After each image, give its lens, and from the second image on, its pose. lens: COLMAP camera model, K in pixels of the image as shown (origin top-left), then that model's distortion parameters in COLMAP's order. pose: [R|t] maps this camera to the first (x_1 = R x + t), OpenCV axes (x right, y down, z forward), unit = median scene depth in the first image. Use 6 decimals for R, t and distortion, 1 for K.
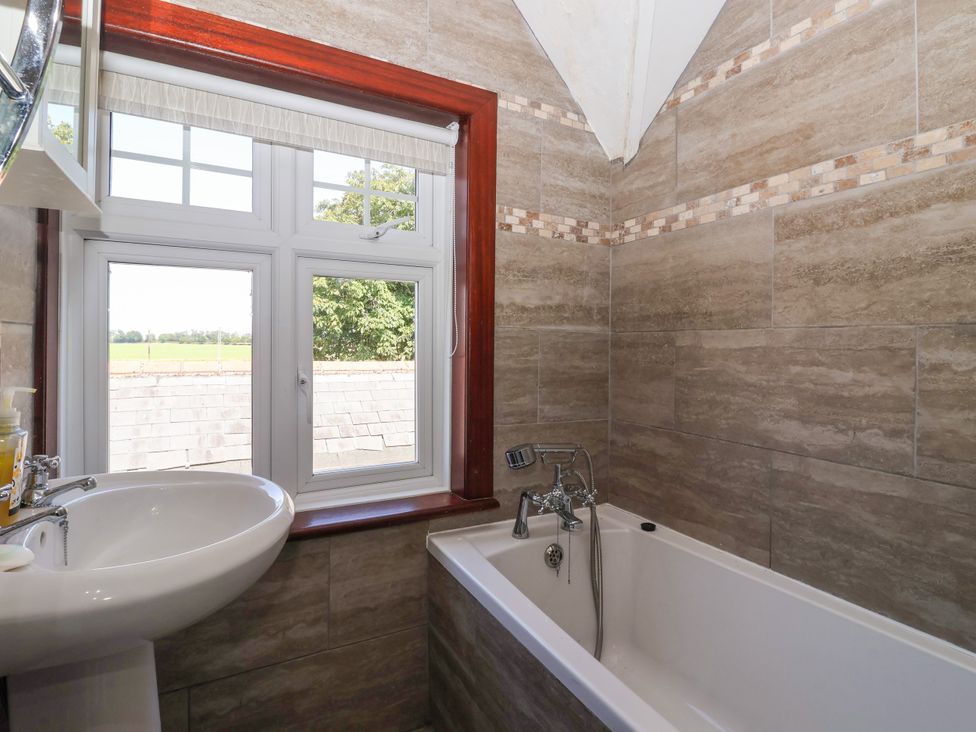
lens RADIAL K [[509.9, 0, 481.1], [0, 509.9, 346.7], [0, 0, 1]] dist [-0.000180, -0.013709]
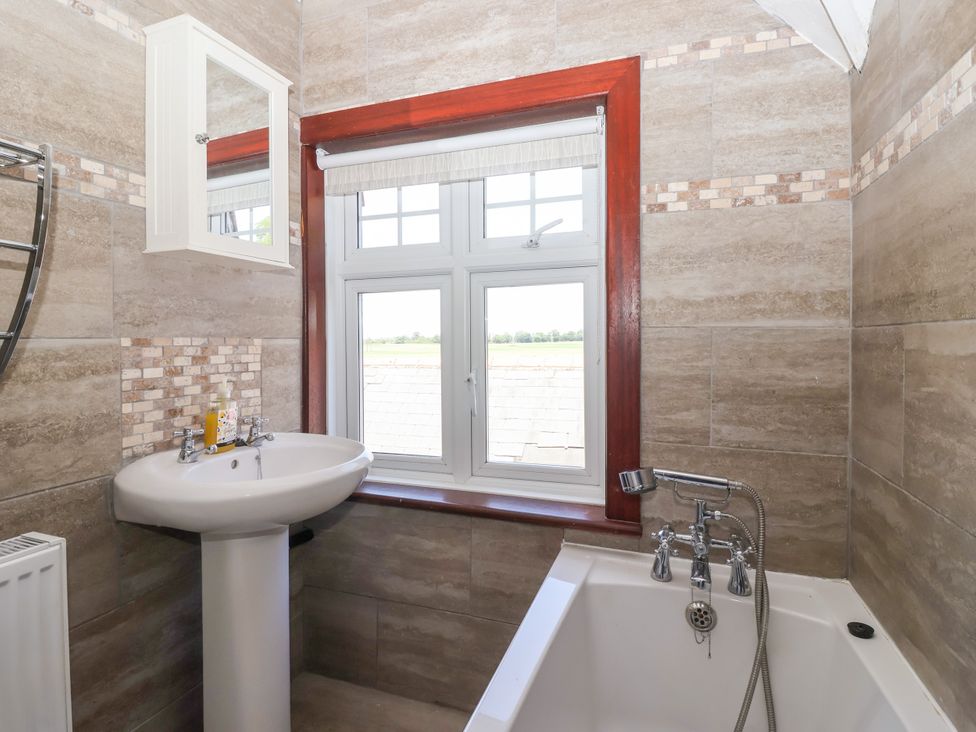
lens RADIAL K [[509.9, 0, 481.1], [0, 509.9, 346.7], [0, 0, 1]] dist [-0.000180, -0.013709]
pose [[0.664348, -0.003441, -0.747416, 0.476431], [0.009024, 0.999953, 0.003418, -0.010692], [0.747369, -0.009016, 0.664348, 0.216382]]
